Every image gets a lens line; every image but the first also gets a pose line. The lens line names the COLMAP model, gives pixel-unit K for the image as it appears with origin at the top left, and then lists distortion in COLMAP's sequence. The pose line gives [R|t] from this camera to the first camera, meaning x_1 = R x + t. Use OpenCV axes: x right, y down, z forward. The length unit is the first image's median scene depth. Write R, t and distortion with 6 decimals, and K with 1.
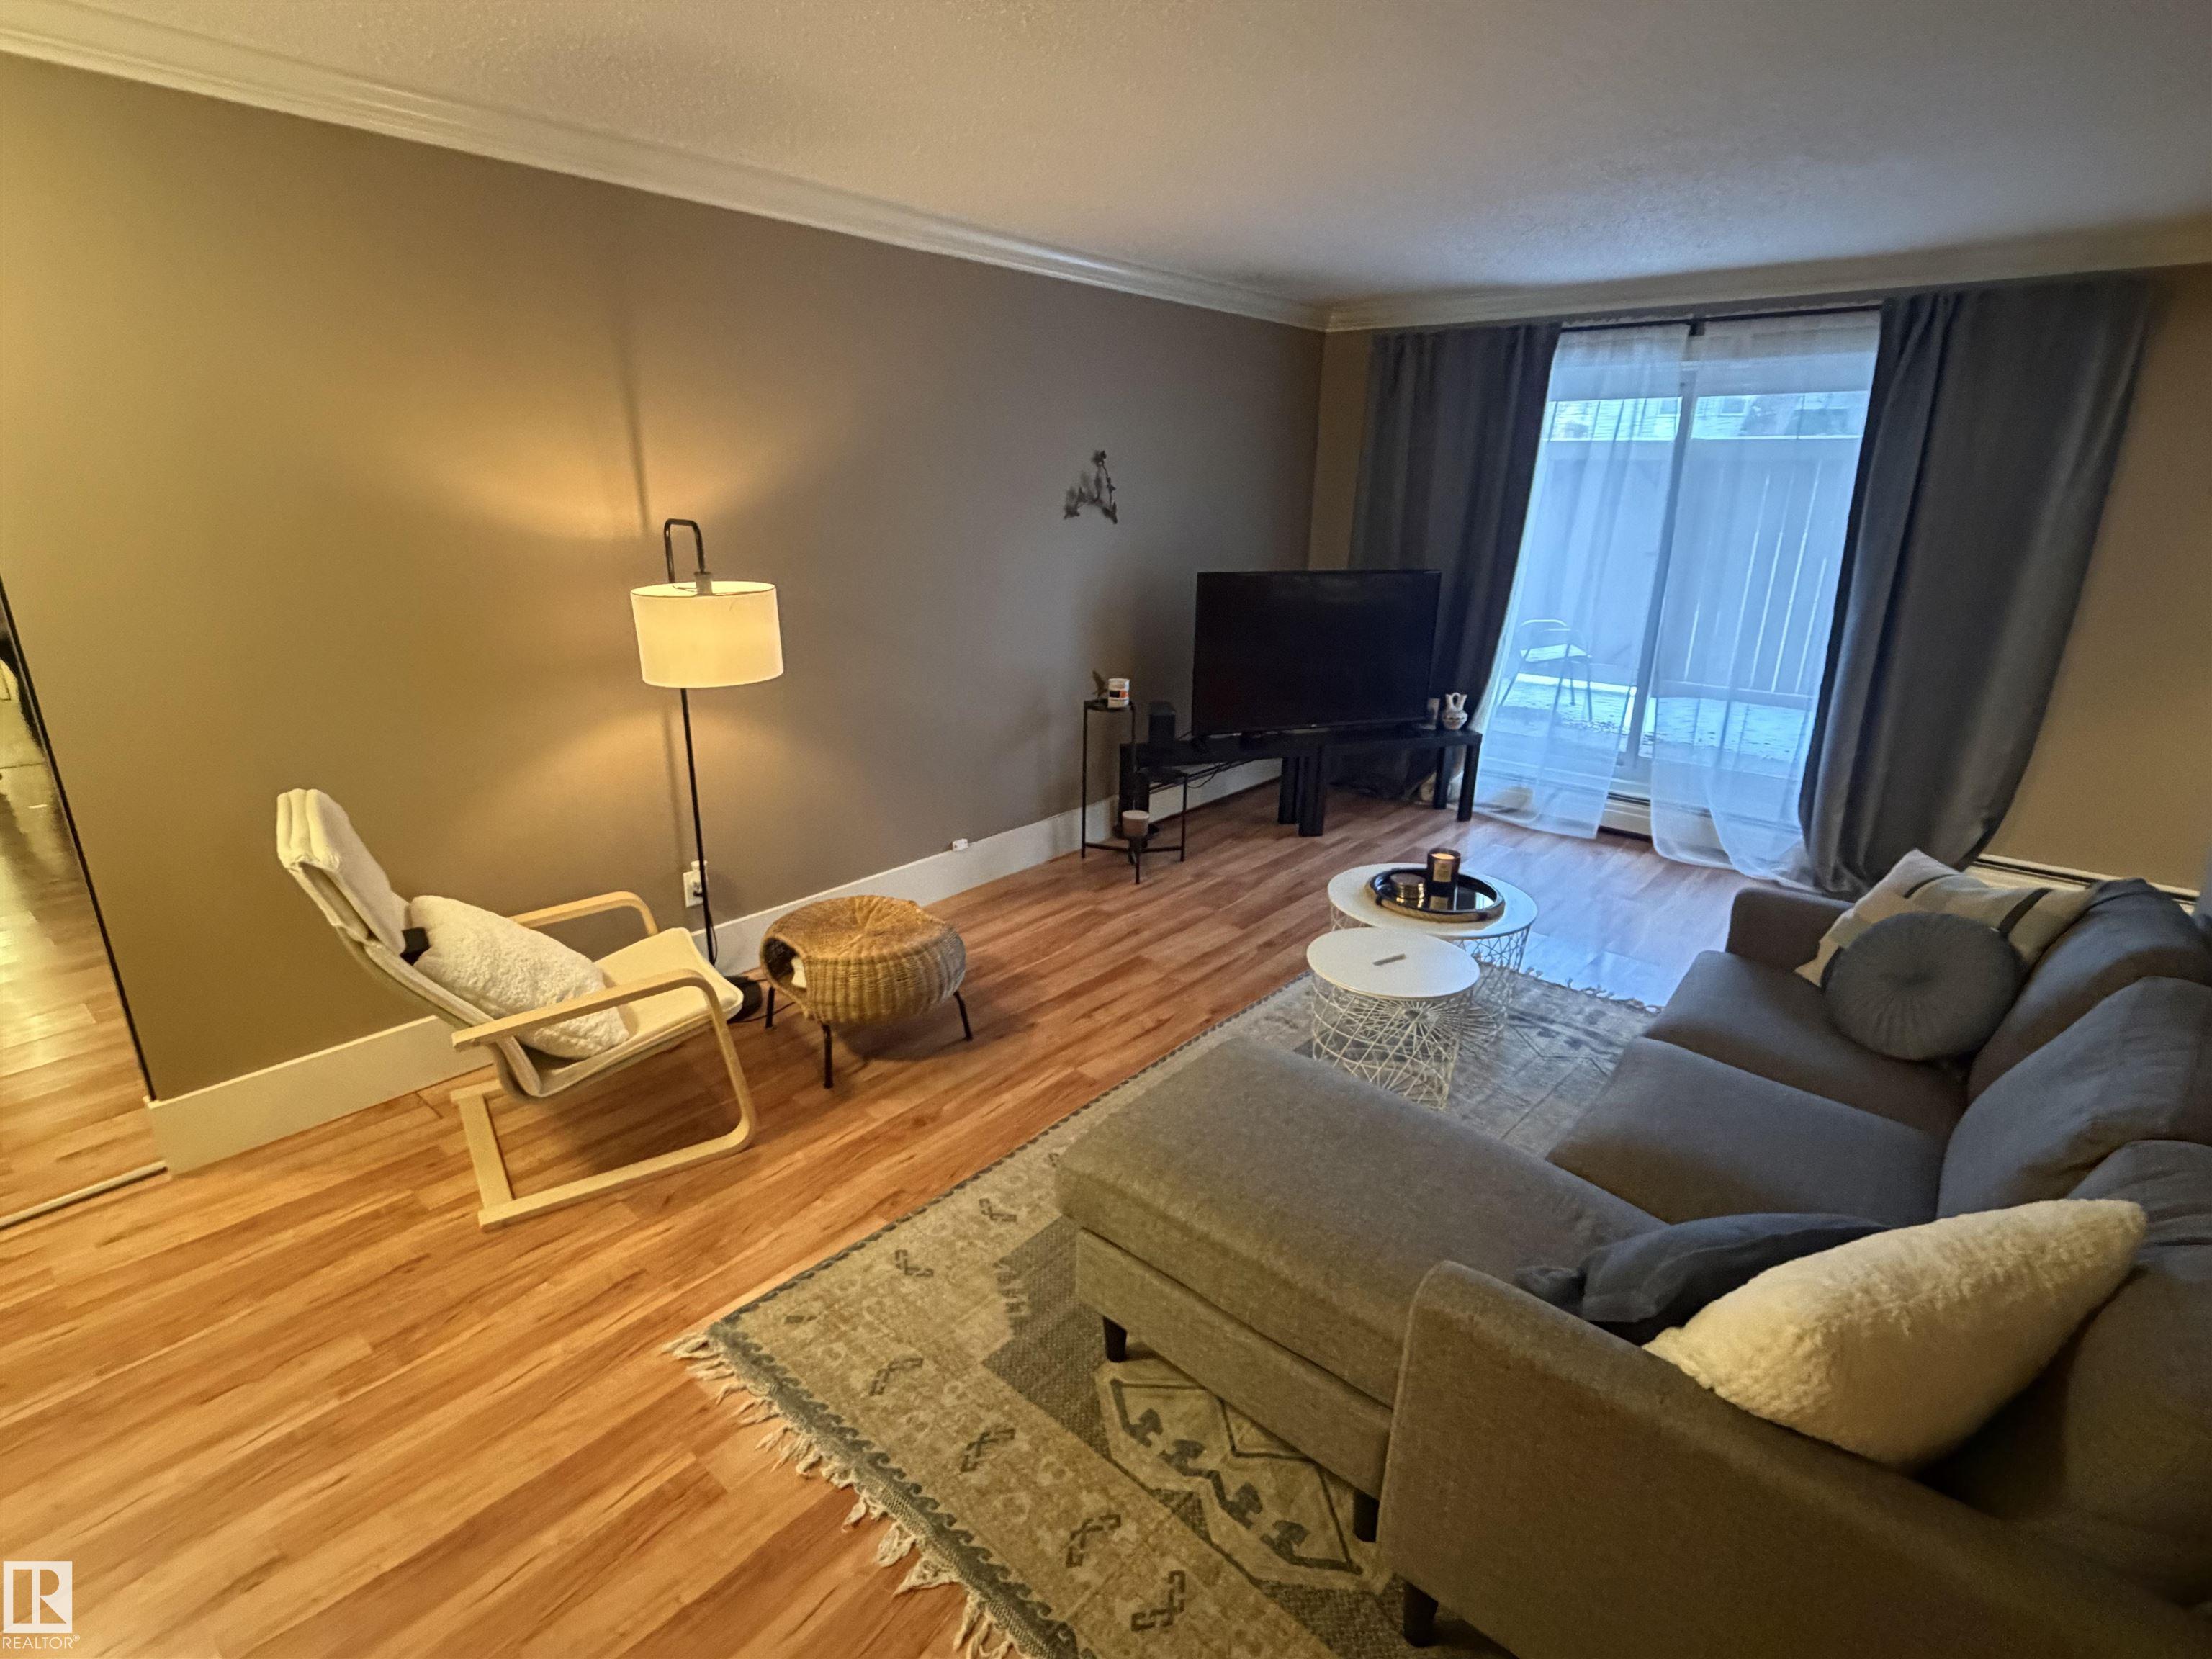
lens RADIAL K [[1082.6, 0, 1099.8], [0, 1082.6, 826.7], [0, 0, 1]] dist [0.010995, -0.000610]
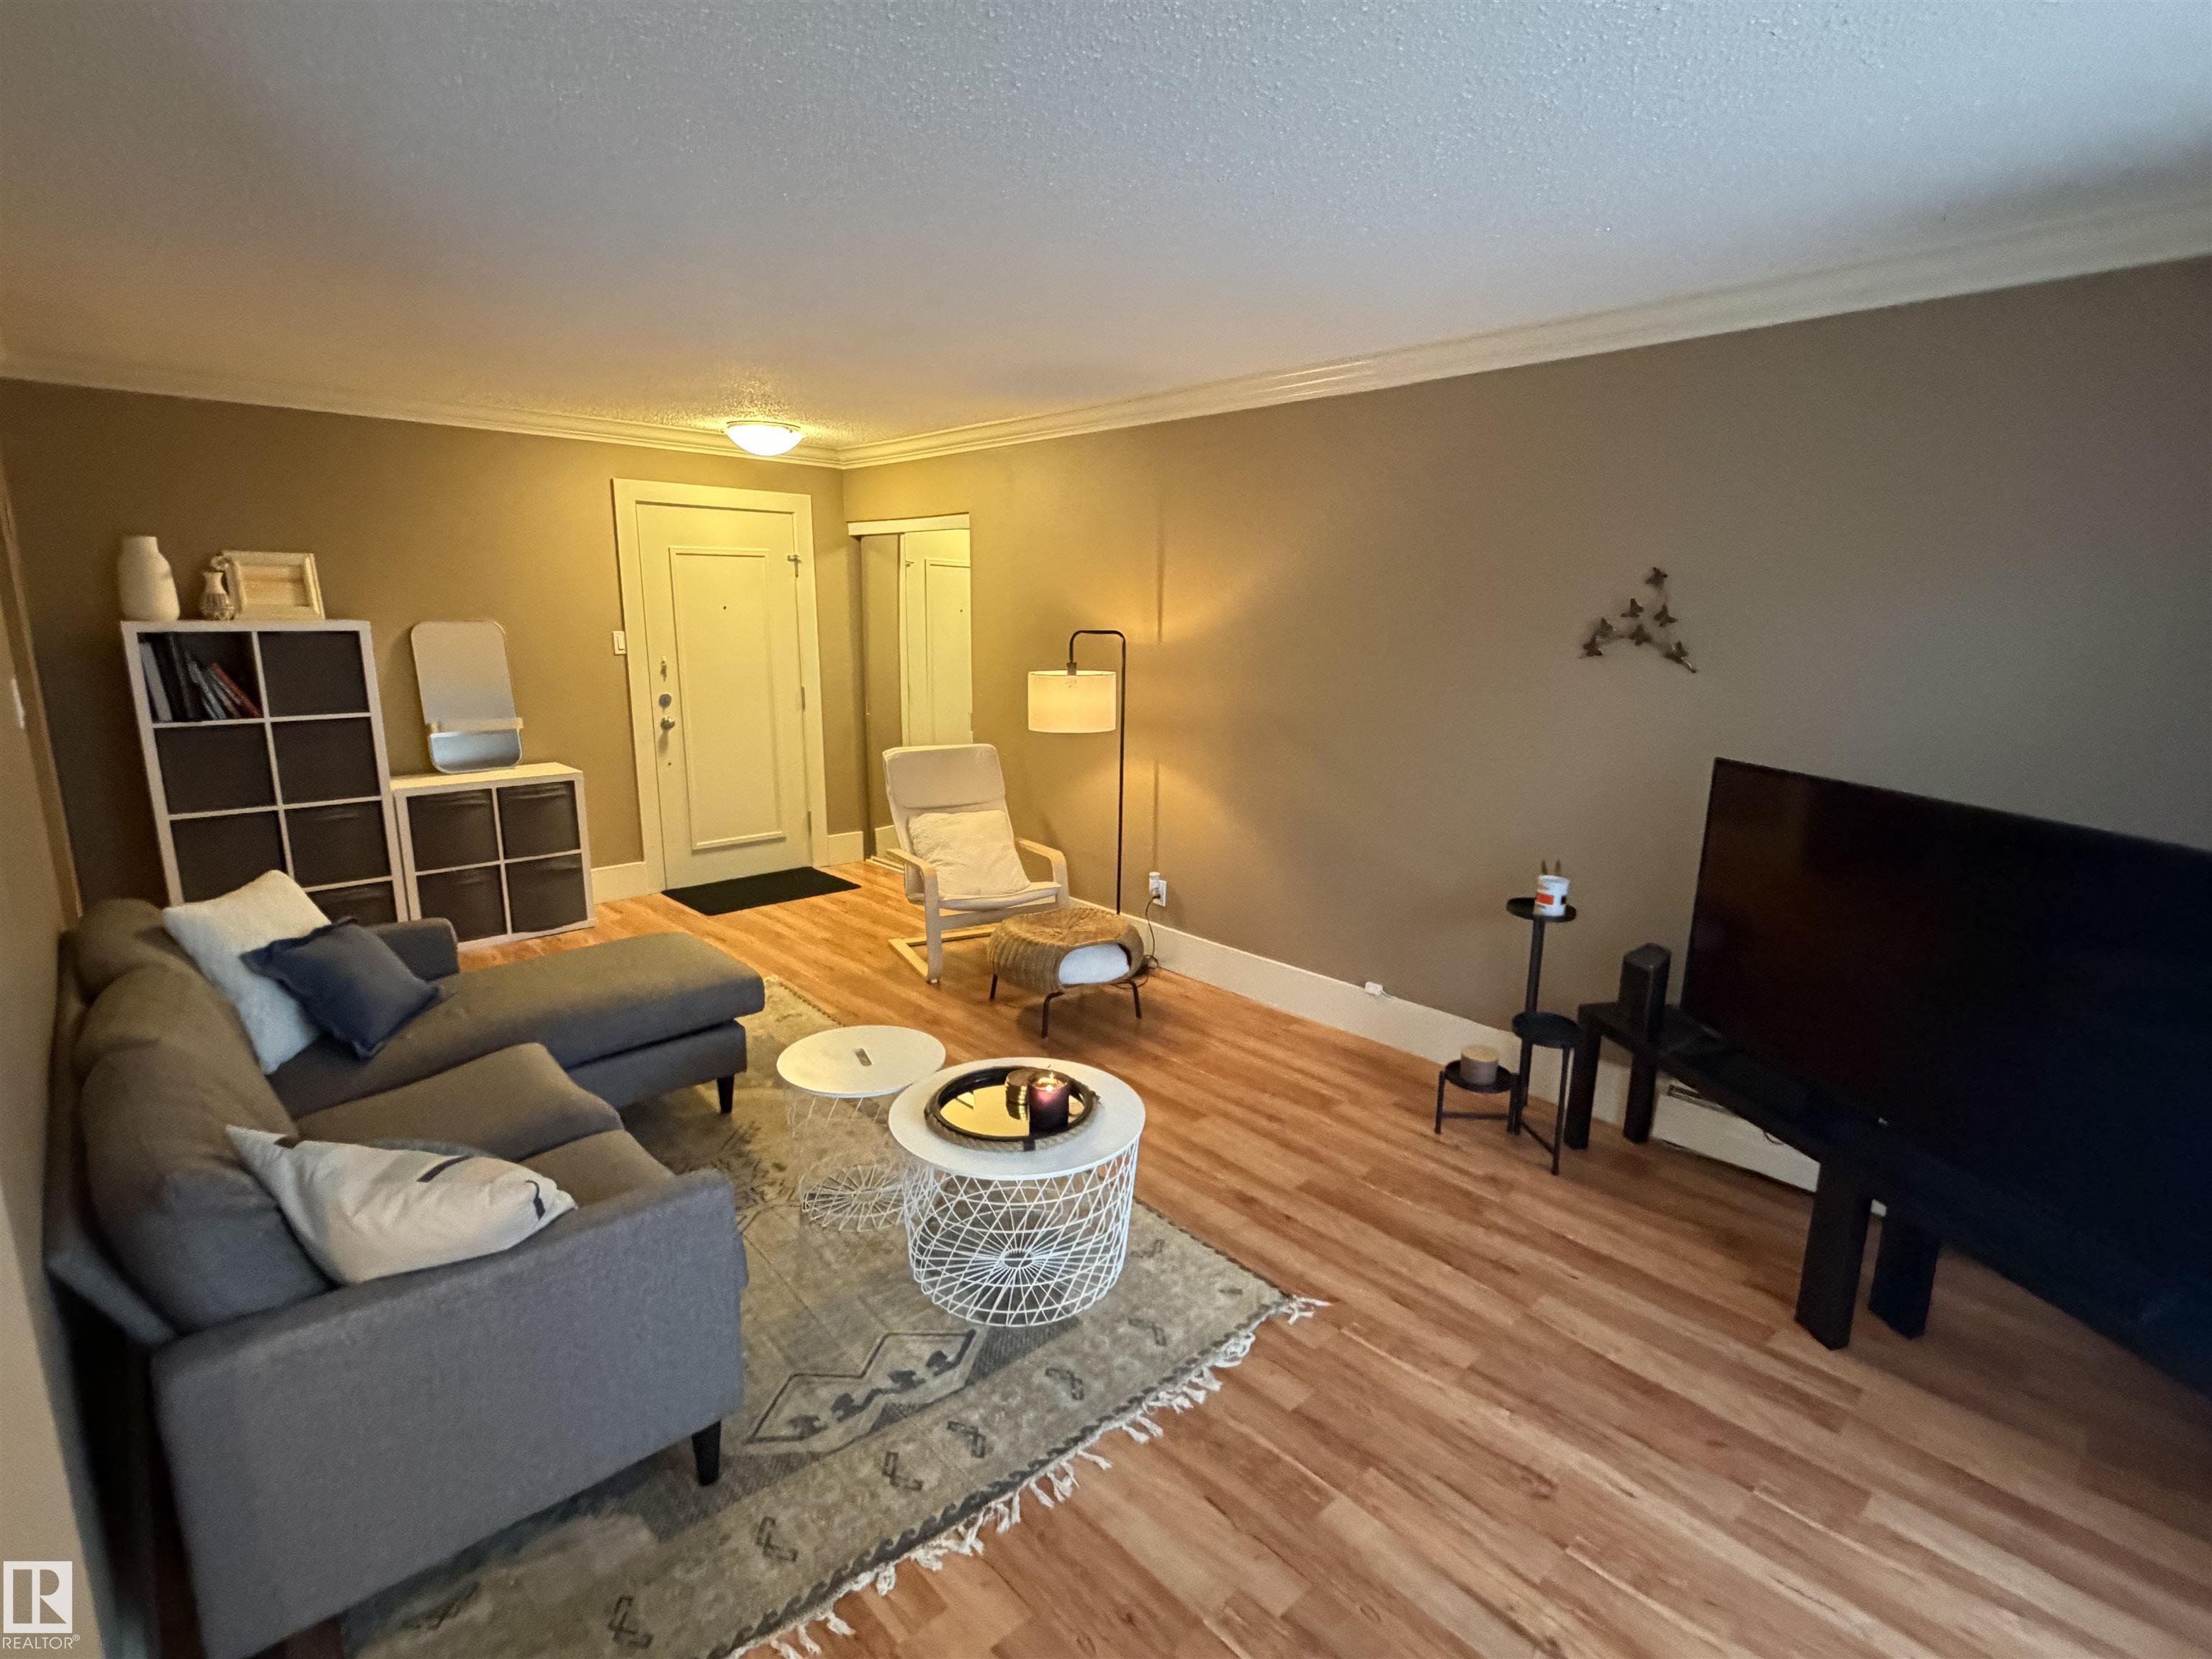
lens RADIAL K [[1082.6, 0, 1108.7], [0, 1082.6, 830.2], [0, 0, 1]] dist [0.010995, -0.000610]
pose [[-0.115954, 0.190237, -0.974867, 0.826630], [-0.316819, 0.923135, 0.217825, -0.253968], [0.941372, 0.334114, -0.046770, 0.831290]]
